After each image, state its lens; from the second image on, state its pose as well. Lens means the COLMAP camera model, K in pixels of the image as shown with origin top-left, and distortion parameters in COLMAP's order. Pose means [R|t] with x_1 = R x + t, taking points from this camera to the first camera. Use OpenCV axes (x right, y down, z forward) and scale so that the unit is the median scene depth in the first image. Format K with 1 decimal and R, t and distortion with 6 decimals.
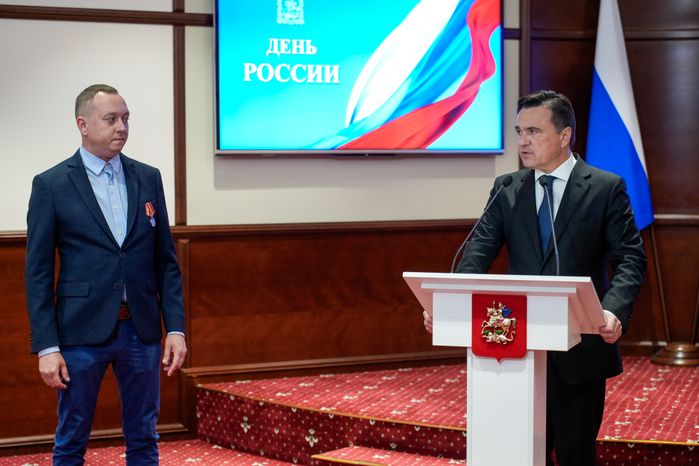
lens RADIAL K [[1548.6, 0, 365.4], [0, 1548.6, 259.4], [0, 0, 1]] dist [0.037247, 0.000000]
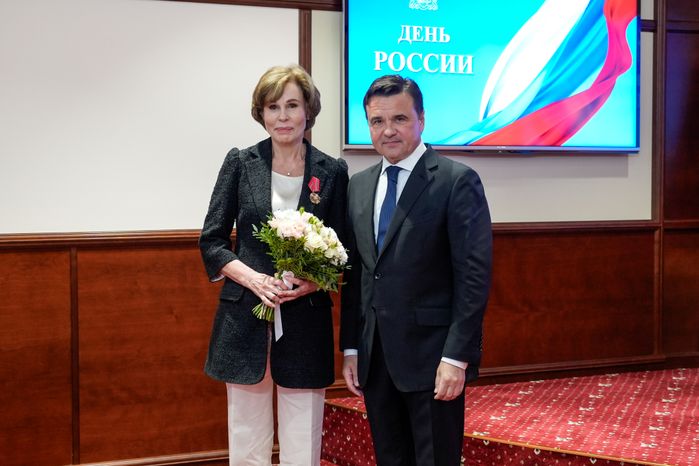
lens RADIAL K [[1222.3, 0, 347.7], [0, 1222.3, 237.3], [0, 0, 1]] dist [0.006447, 0.000000]
pose [[0.999985, 0.005353, -0.000903, -0.092442], [-0.005363, 0.999921, -0.011347, -0.007345], [0.000842, 0.011352, 0.999935, 0.272404]]
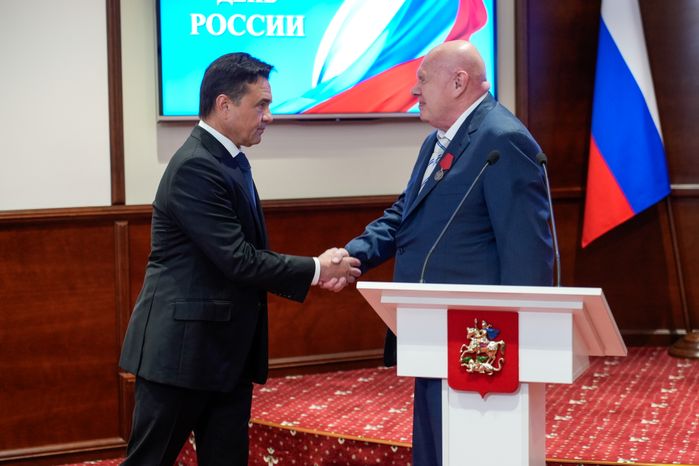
lens RADIAL K [[1532.1, 0, 404.7], [0, 1532.1, 223.1], [0, 0, 1]] dist [0.048410, 0.000000]
pose [[0.999740, -0.010681, 0.020122, 0.020882], [0.010513, 0.999909, 0.008447, -0.017329], [-0.020210, -0.008233, 0.999762, 0.152826]]
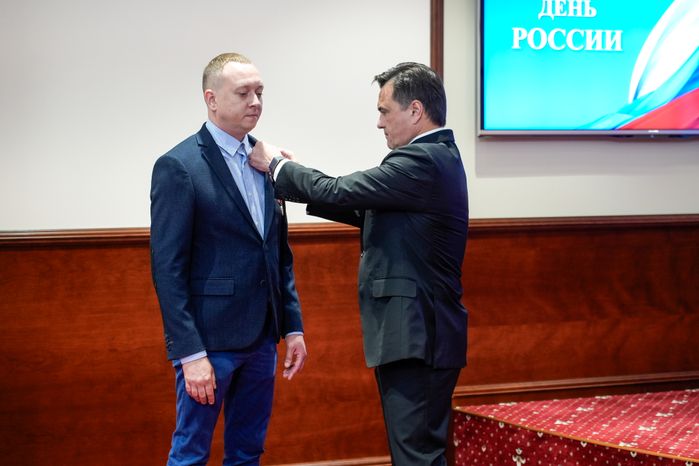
lens RADIAL K [[1484.4, 0, 353.7], [0, 1484.4, 235.9], [0, 0, 1]] dist [0.013846, 0.000000]
pose [[0.996352, 0.006806, -0.085070, -0.094523], [-0.006811, 0.999977, 0.000231, -0.012579], [0.085070, 0.000349, 0.996375, 0.184958]]
